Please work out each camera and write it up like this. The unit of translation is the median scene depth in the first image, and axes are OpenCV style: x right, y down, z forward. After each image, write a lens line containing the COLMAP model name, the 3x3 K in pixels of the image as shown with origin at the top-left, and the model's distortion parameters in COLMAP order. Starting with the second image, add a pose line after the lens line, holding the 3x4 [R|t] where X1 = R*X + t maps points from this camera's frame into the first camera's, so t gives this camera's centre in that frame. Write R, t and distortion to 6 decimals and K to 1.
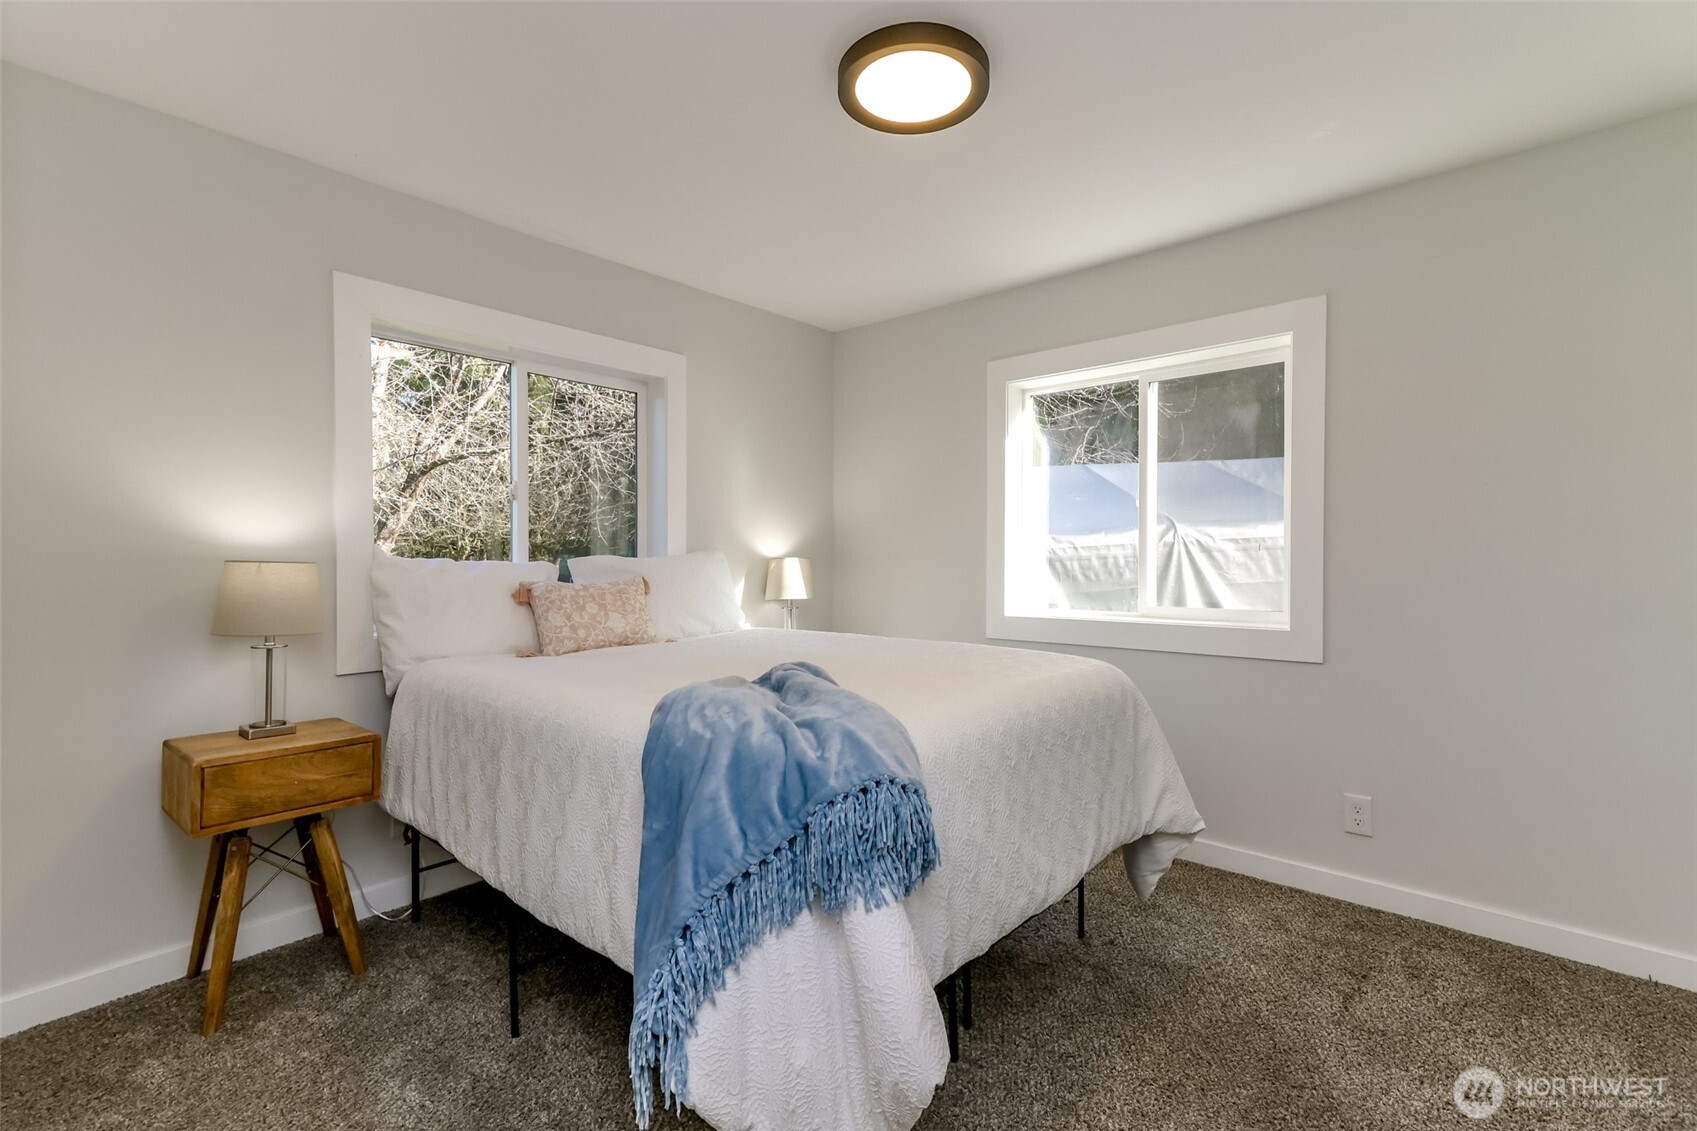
lens RADIAL K [[763.0, 0, 855.5], [0, 763.0, 561.6], [0, 0, 1]] dist [0.019920, 0.000028]
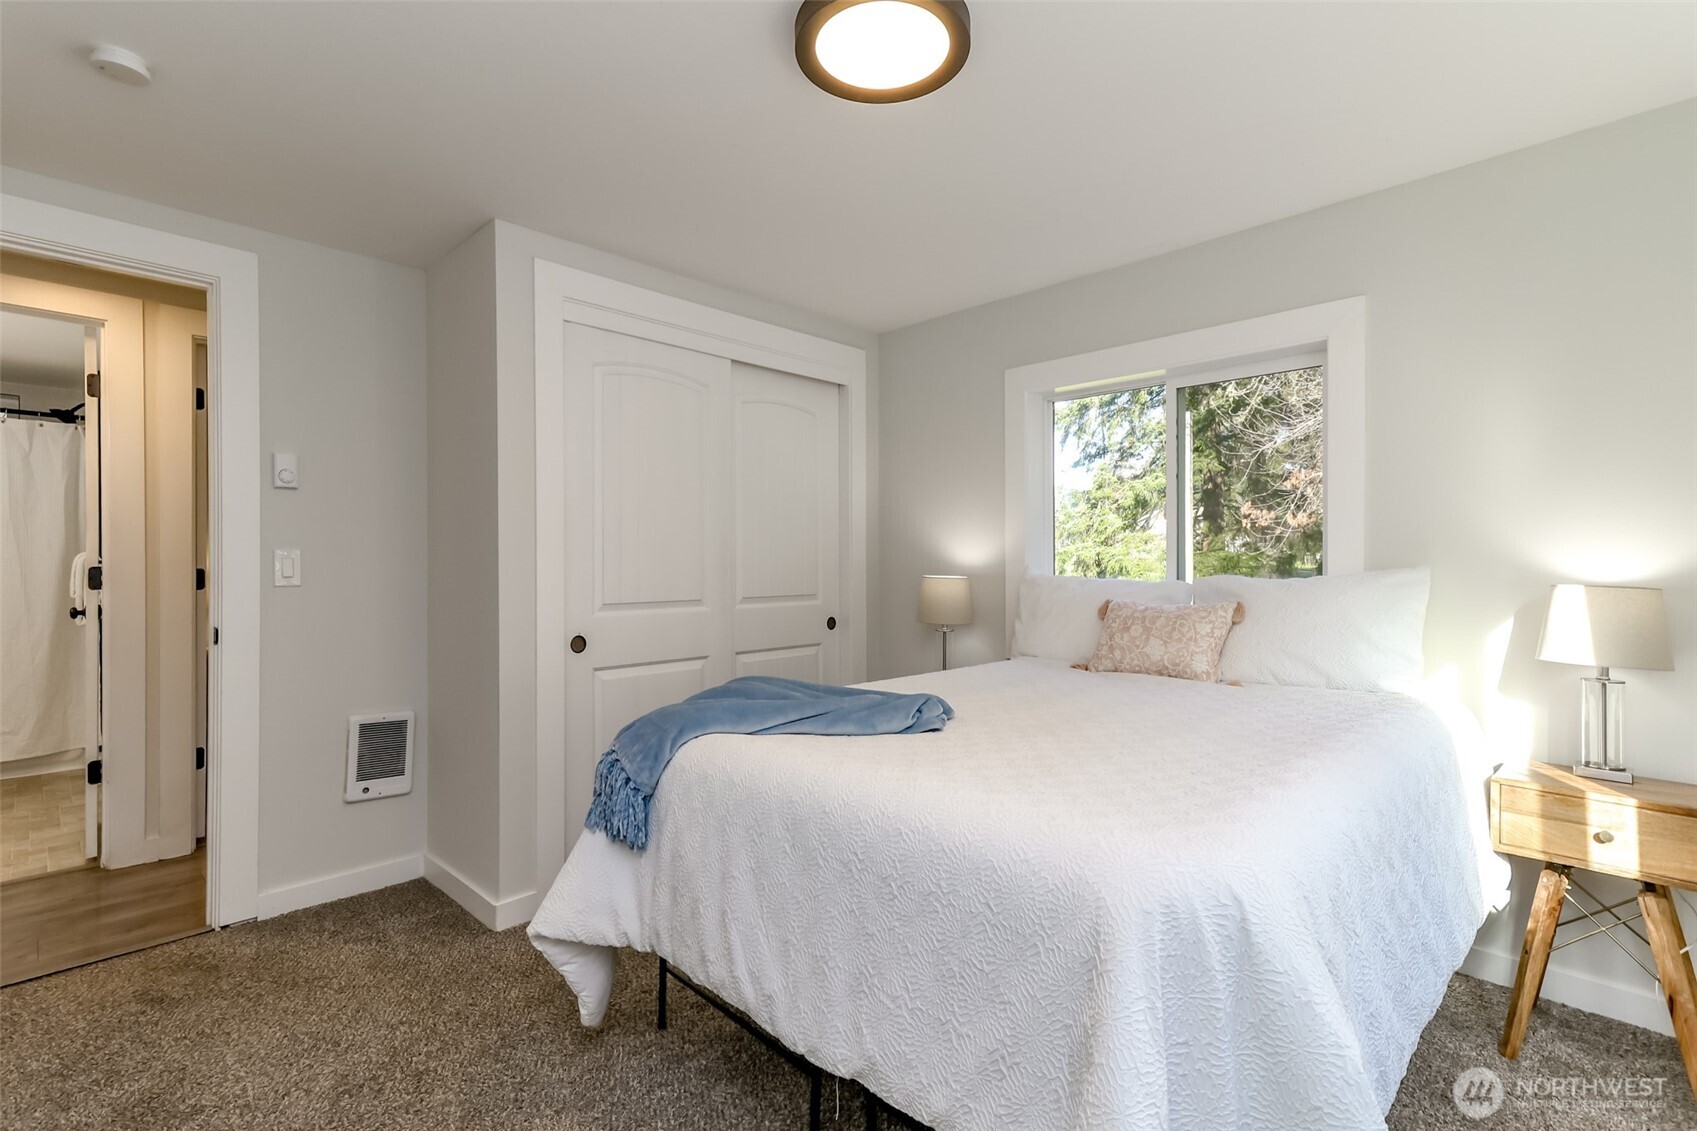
lens RADIAL K [[763.0, 0, 855.5], [0, 763.0, 561.6], [0, 0, 1]] dist [0.019920, 0.000028]
pose [[-0.060172, -0.005477, -0.998173, 0.630309], [-0.007960, 0.999956, -0.005007, -0.018366], [0.998156, 0.007644, -0.060212, 0.692911]]
